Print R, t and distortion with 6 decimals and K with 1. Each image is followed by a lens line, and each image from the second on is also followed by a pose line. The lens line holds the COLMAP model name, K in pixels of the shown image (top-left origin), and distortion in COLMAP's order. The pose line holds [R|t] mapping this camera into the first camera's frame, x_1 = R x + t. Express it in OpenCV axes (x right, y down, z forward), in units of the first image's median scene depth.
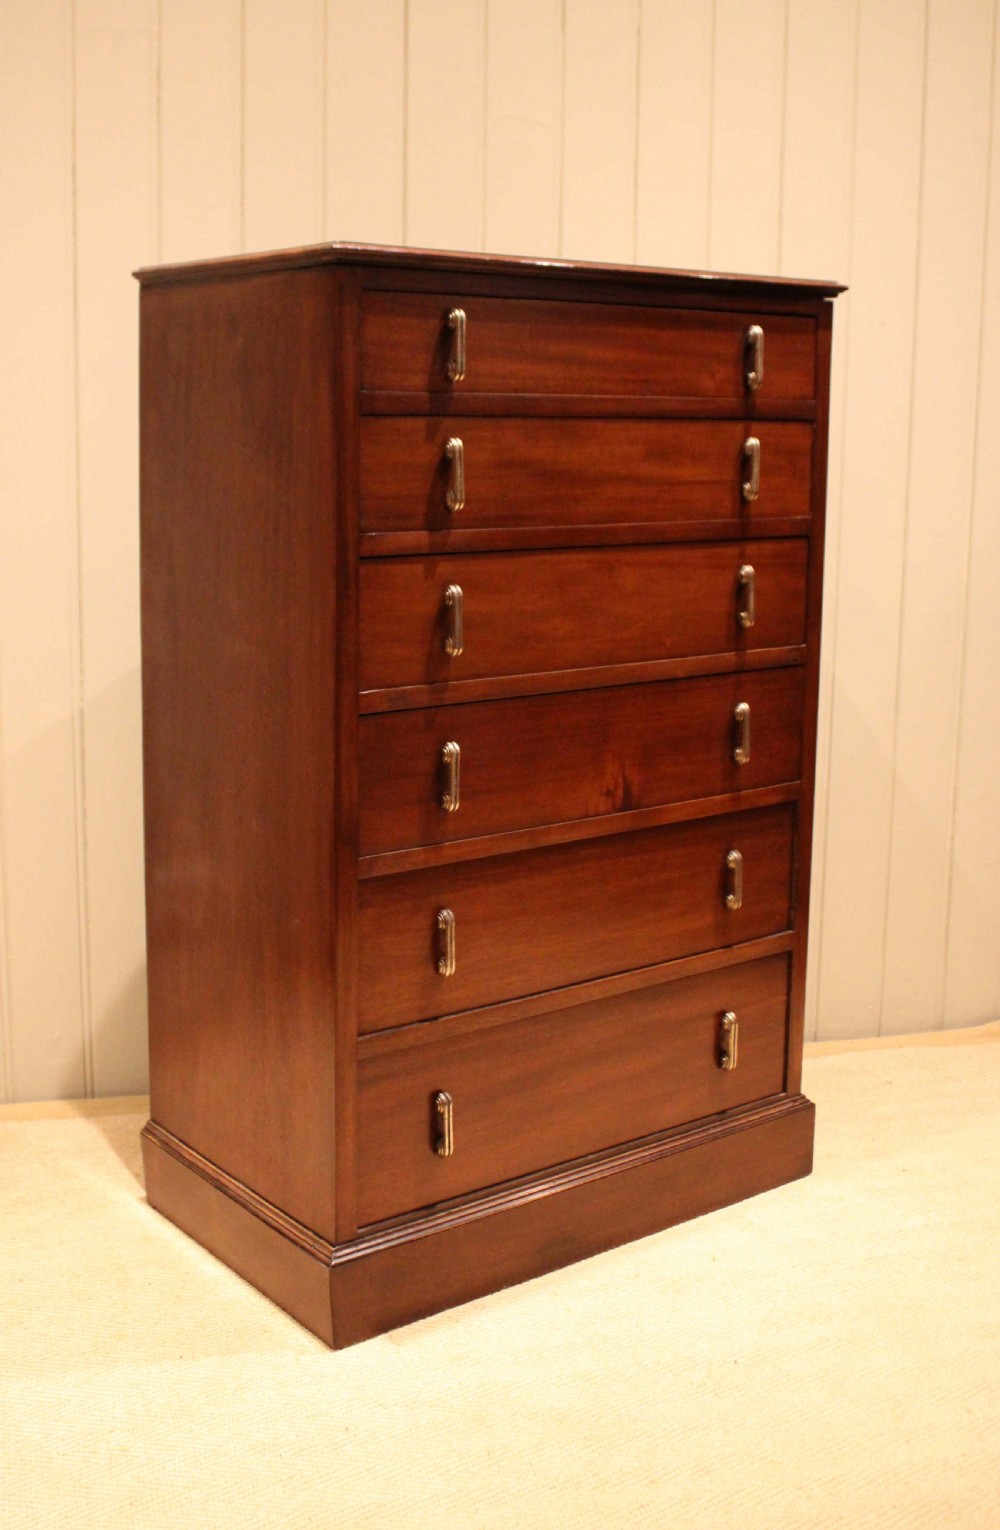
lens RADIAL K [[1747.1, 0, 502.3], [0, 1747.1, 692.5], [0, 0, 1]] dist [-0.084006, 0.000837]
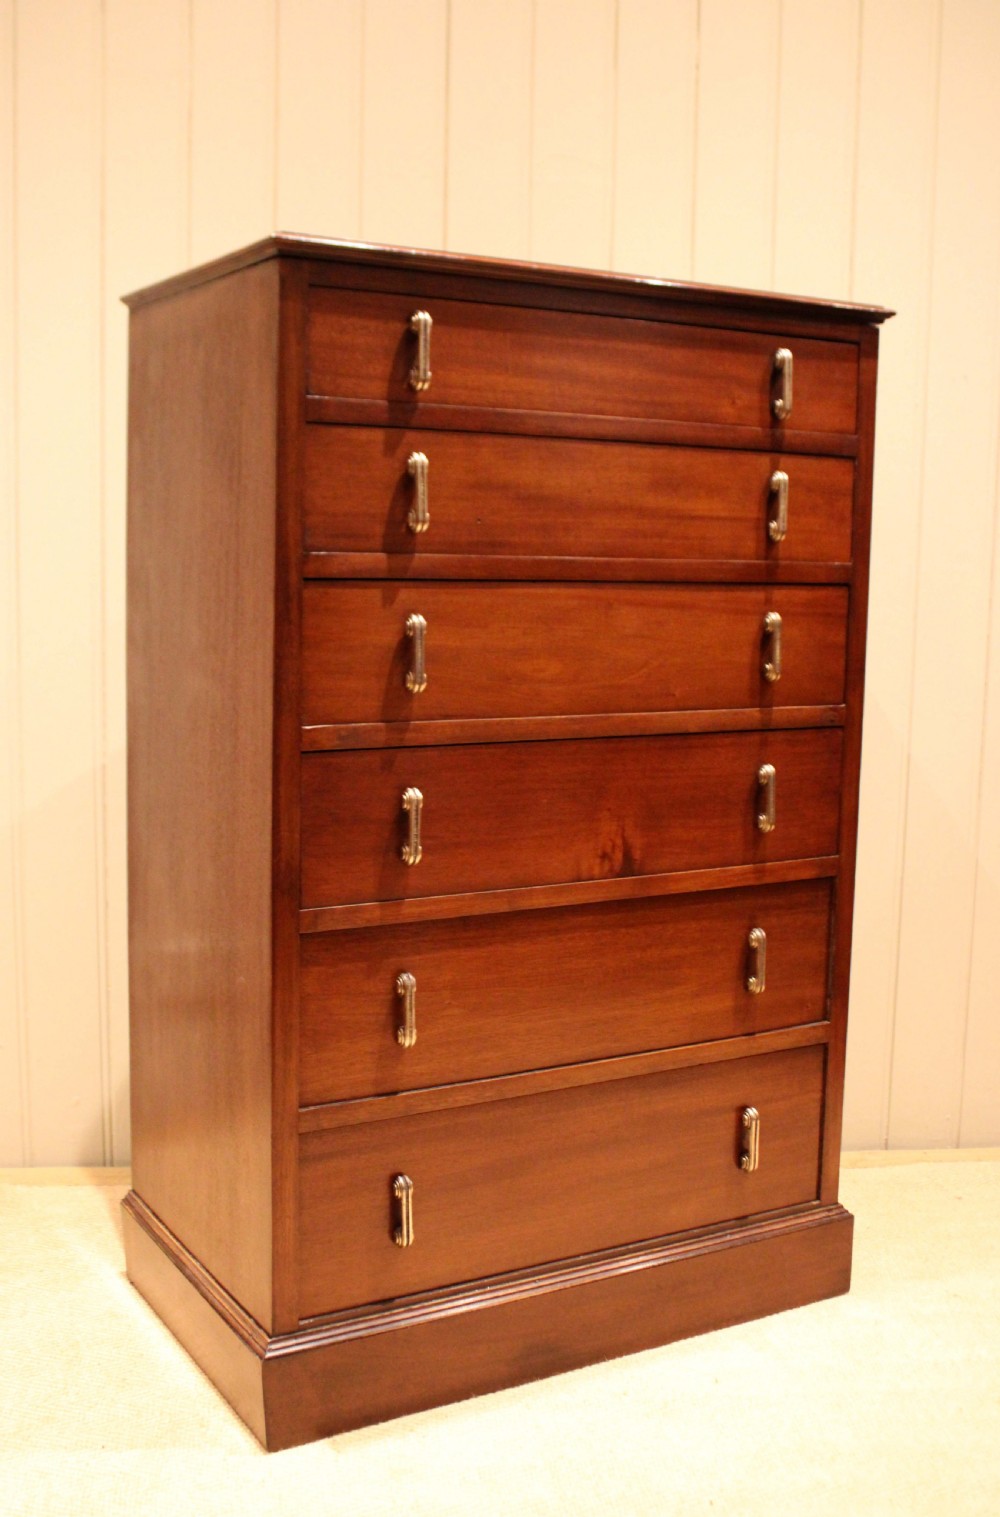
lens RADIAL K [[1639.2, 0, 500.0], [0, 1639.2, 758.5], [0, 0, 1]] dist [-0.089753, 0.029841]
pose [[0.991242, 0.023184, -0.130007, 0.119114], [-0.027788, 0.999045, -0.033708, 0.038259], [0.129102, 0.037025, 0.990940, 0.149808]]
